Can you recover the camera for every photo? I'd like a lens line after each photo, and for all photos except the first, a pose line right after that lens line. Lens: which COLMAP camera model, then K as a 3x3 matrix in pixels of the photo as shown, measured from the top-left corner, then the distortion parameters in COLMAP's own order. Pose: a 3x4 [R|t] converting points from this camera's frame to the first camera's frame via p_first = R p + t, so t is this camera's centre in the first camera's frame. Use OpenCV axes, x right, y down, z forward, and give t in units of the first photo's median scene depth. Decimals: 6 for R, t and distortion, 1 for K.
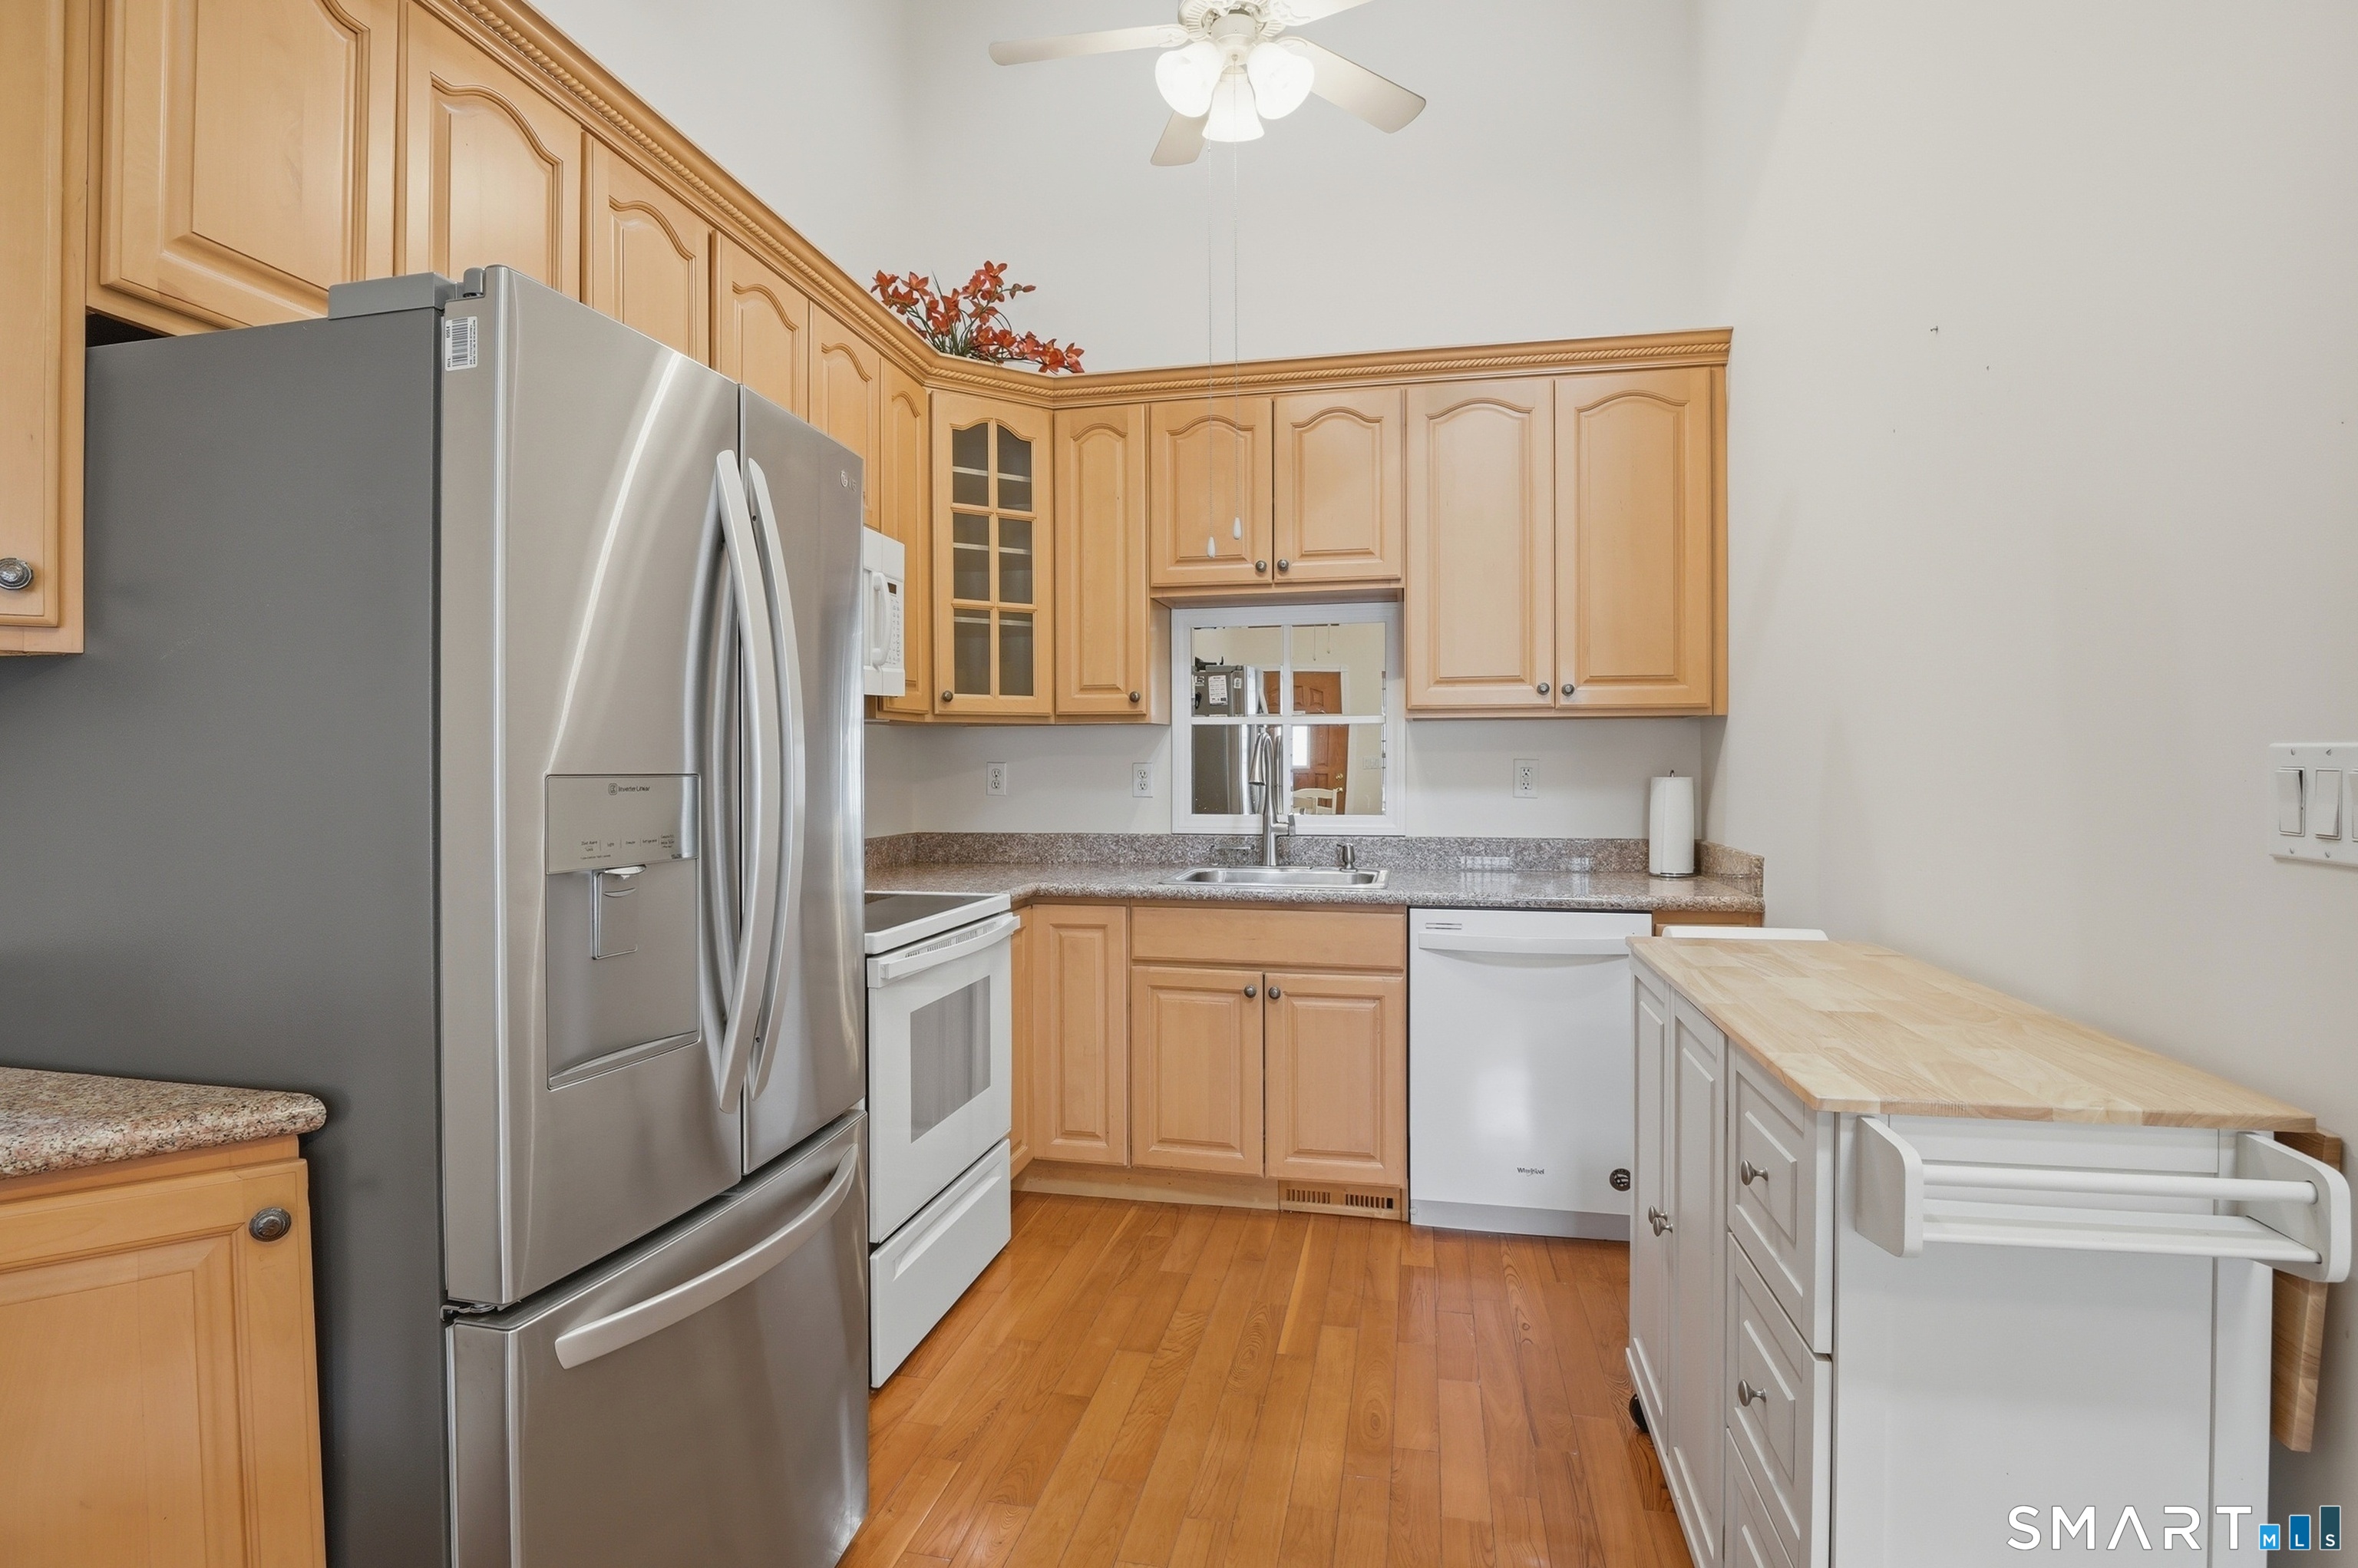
lens RADIAL K [[1172.0, 0, 1172.8], [0, 1172.0, 772.5], [0, 0, 1]] dist [-0.019009, -0.002402]
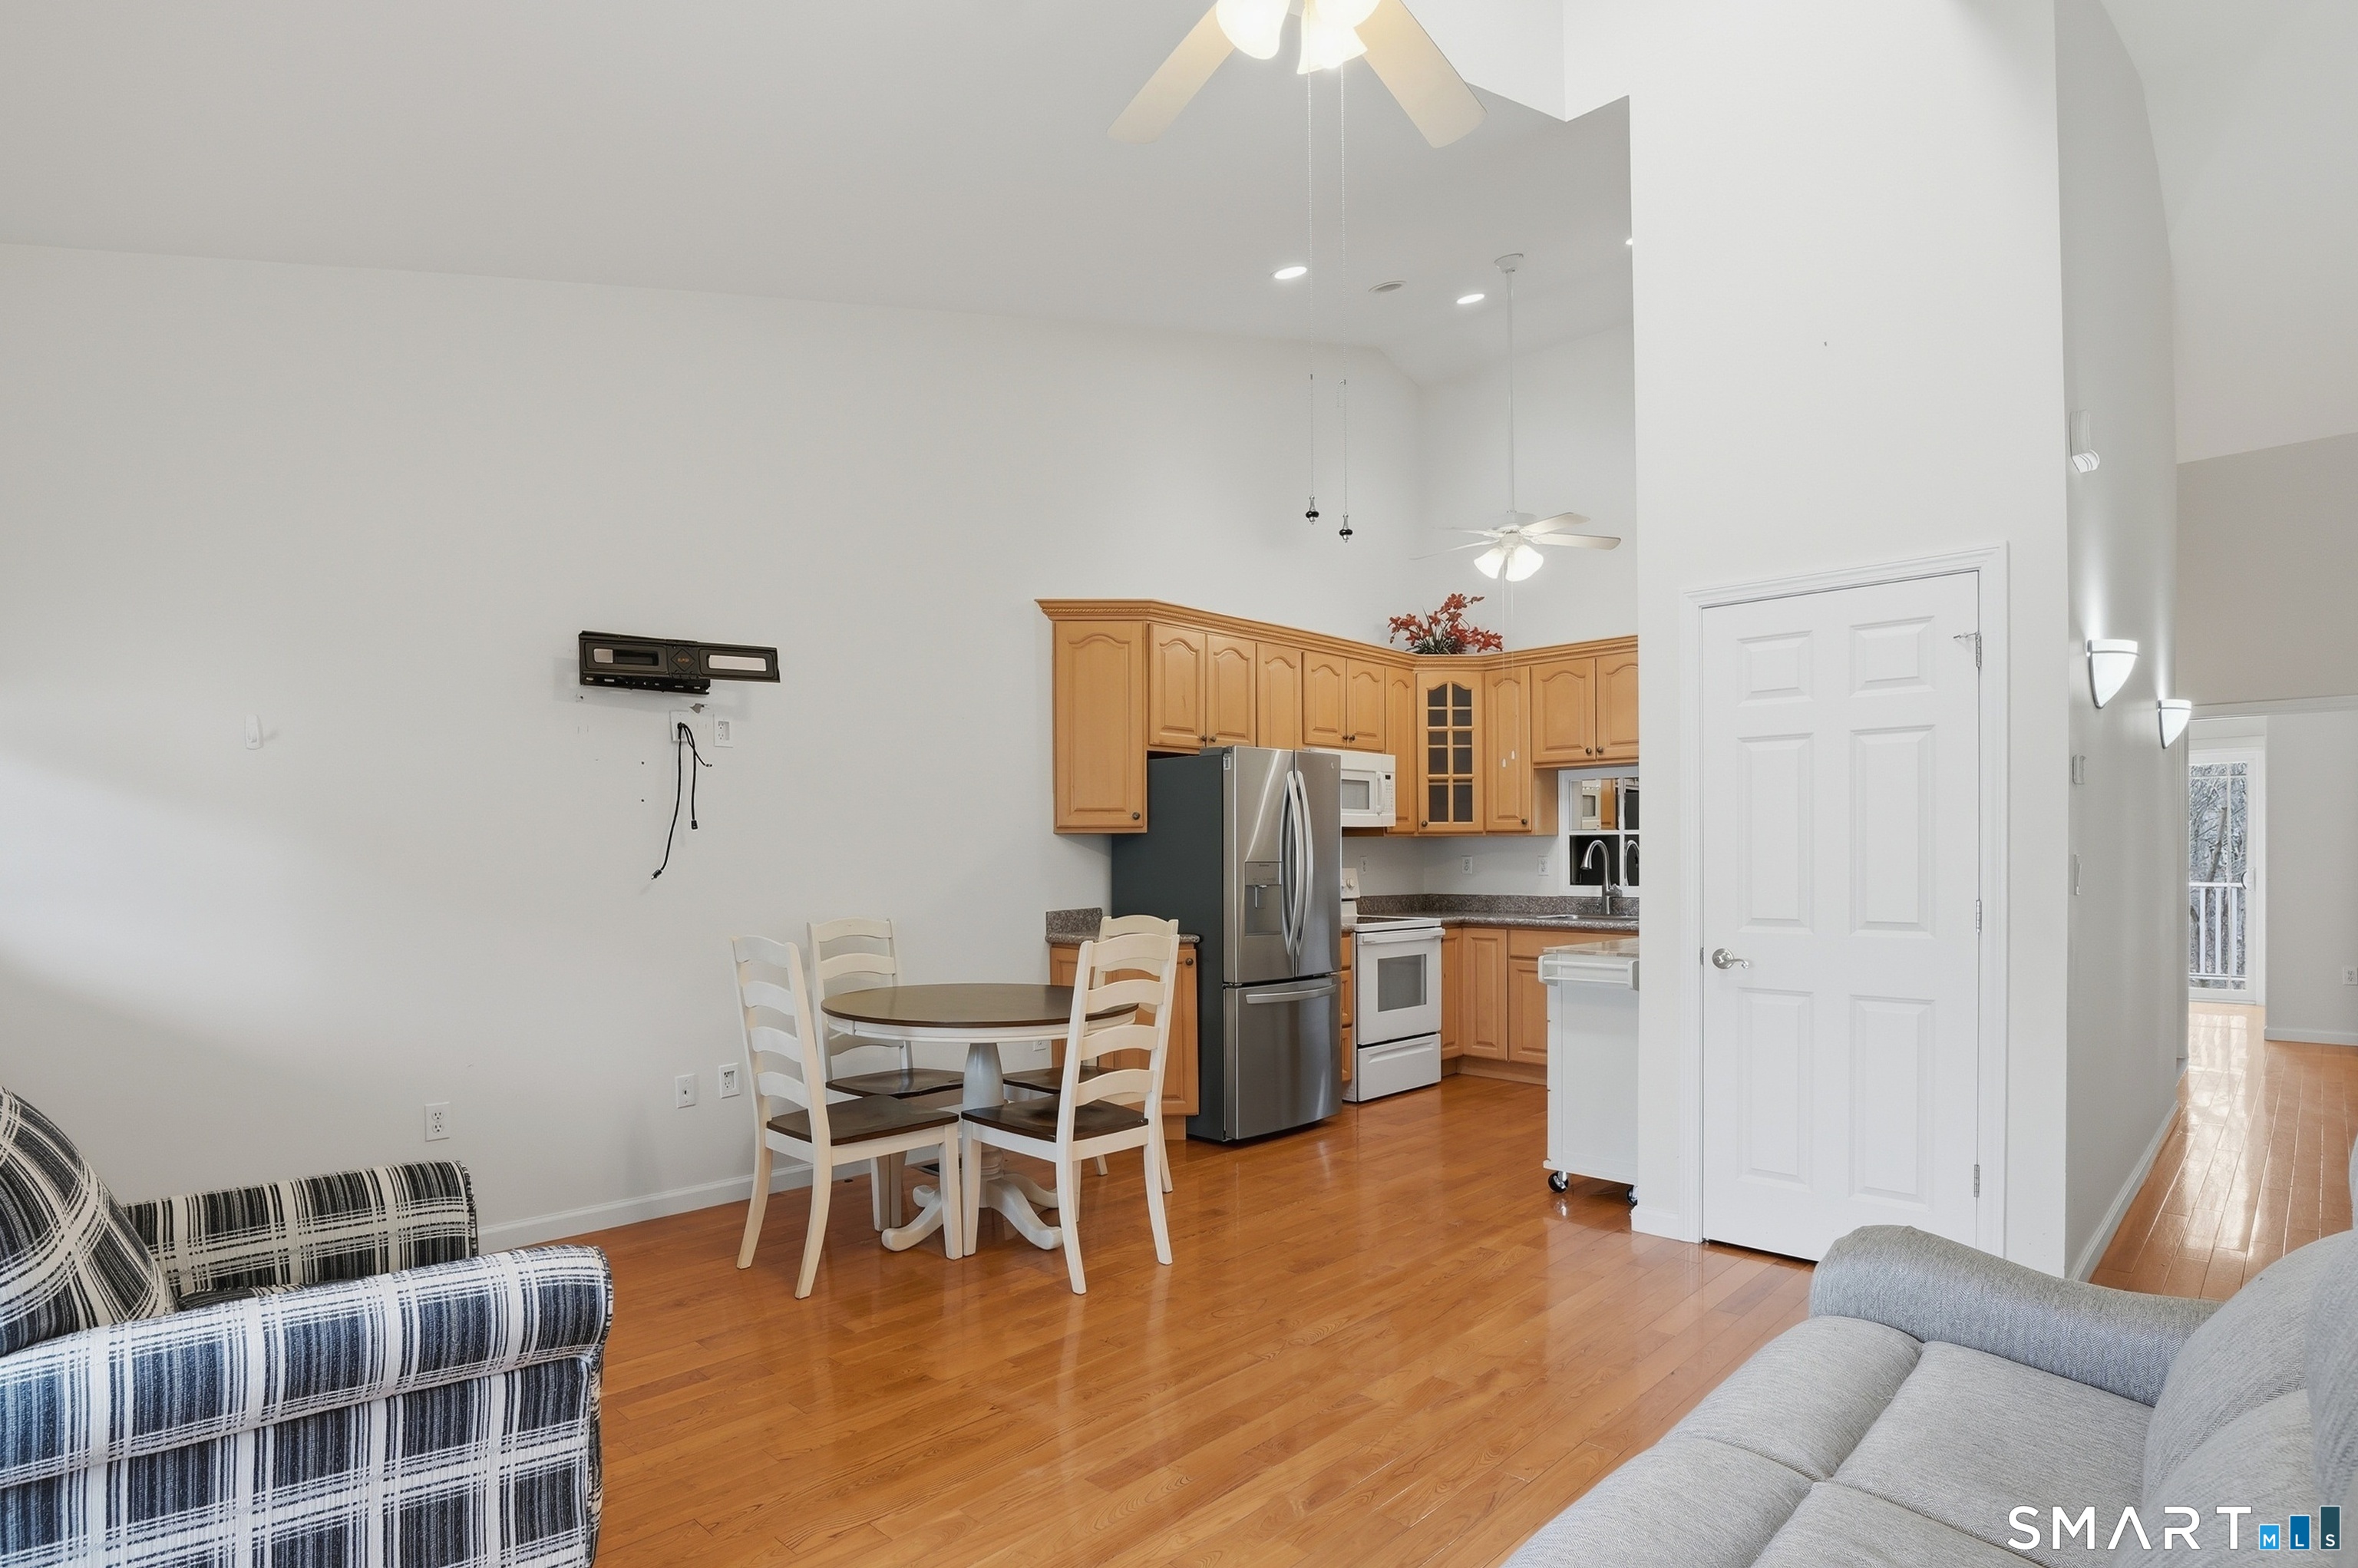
lens RADIAL K [[1172.0, 0, 1137.2], [0, 1172.0, 860.5], [0, 0, 1]] dist [-0.019009, -0.002402]
pose [[0.830859, 0.002384, -0.556478, 0.581965], [-0.002343, 0.999997, 0.000785, -0.001863], [0.556479, 0.000651, 0.830862, -1.065992]]
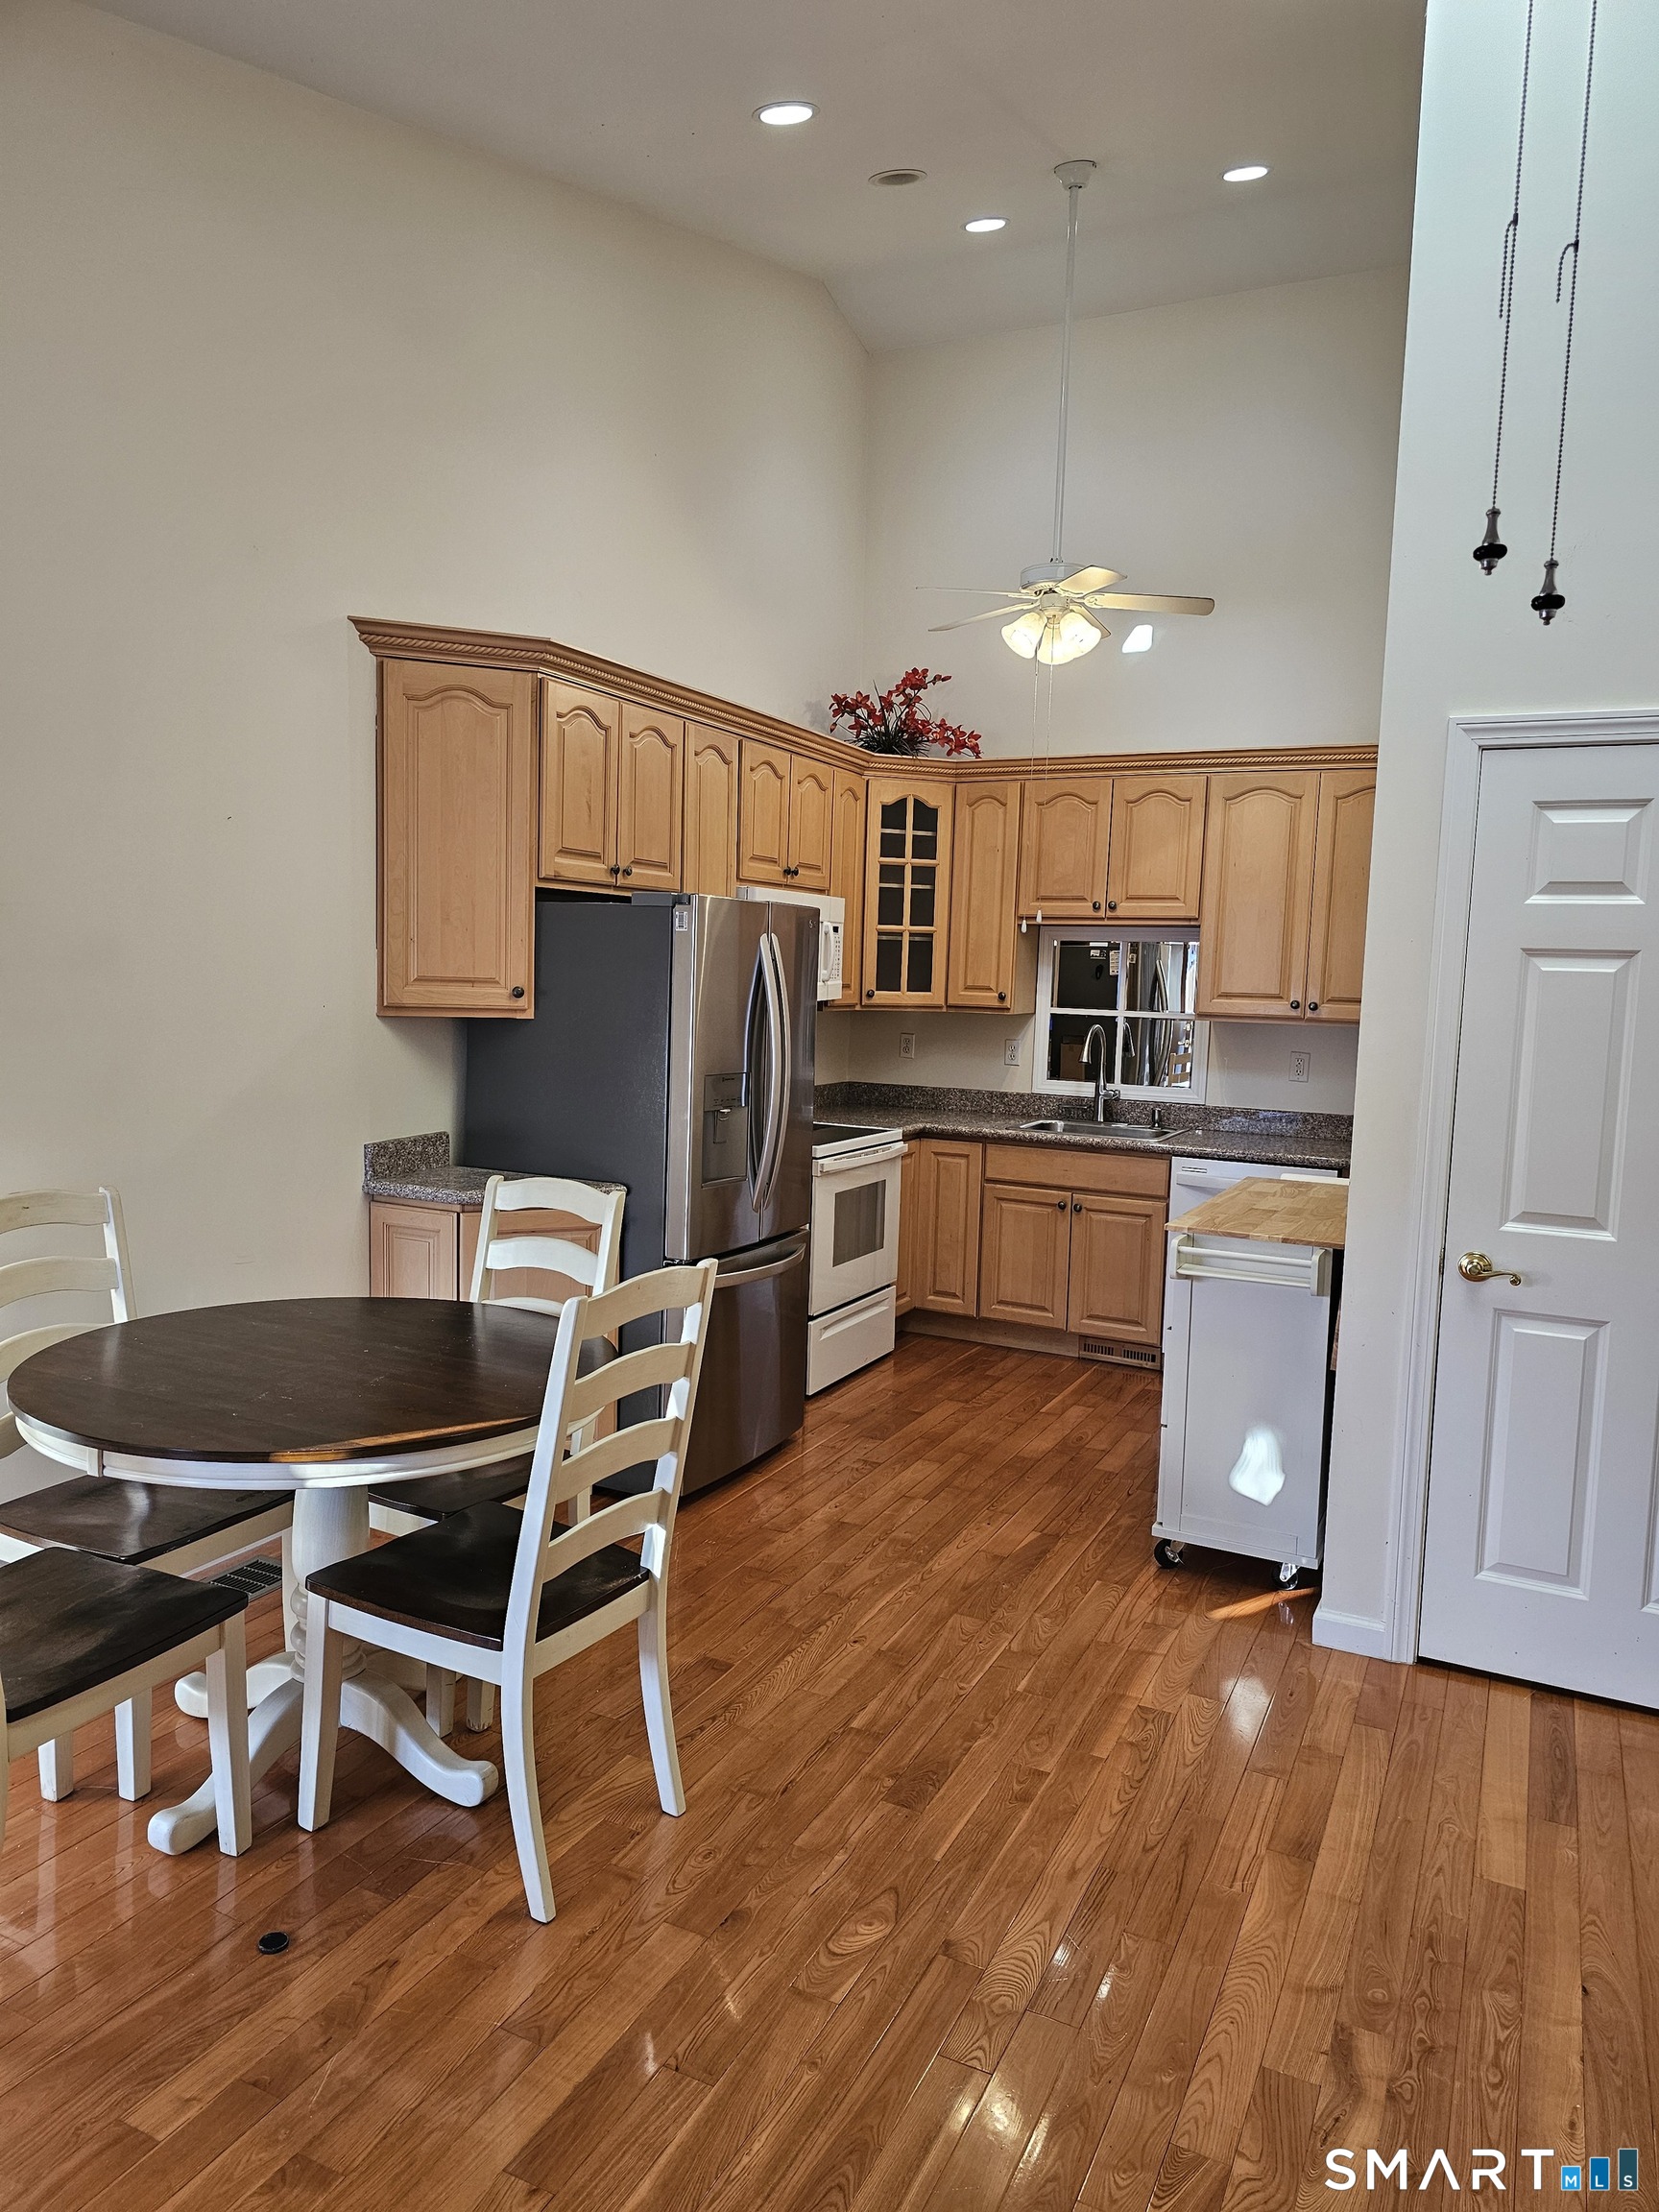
lens RADIAL K [[1452.2, 0, 809.0], [0, 1452.2, 1097.4], [0, 0, 1]] dist [0.057025, -0.025041]
pose [[0.966032, 0.055106, -0.252479, 0.220390], [-0.035449, 0.996022, 0.081757, -0.089667], [0.255980, -0.070030, 0.964142, -0.864480]]
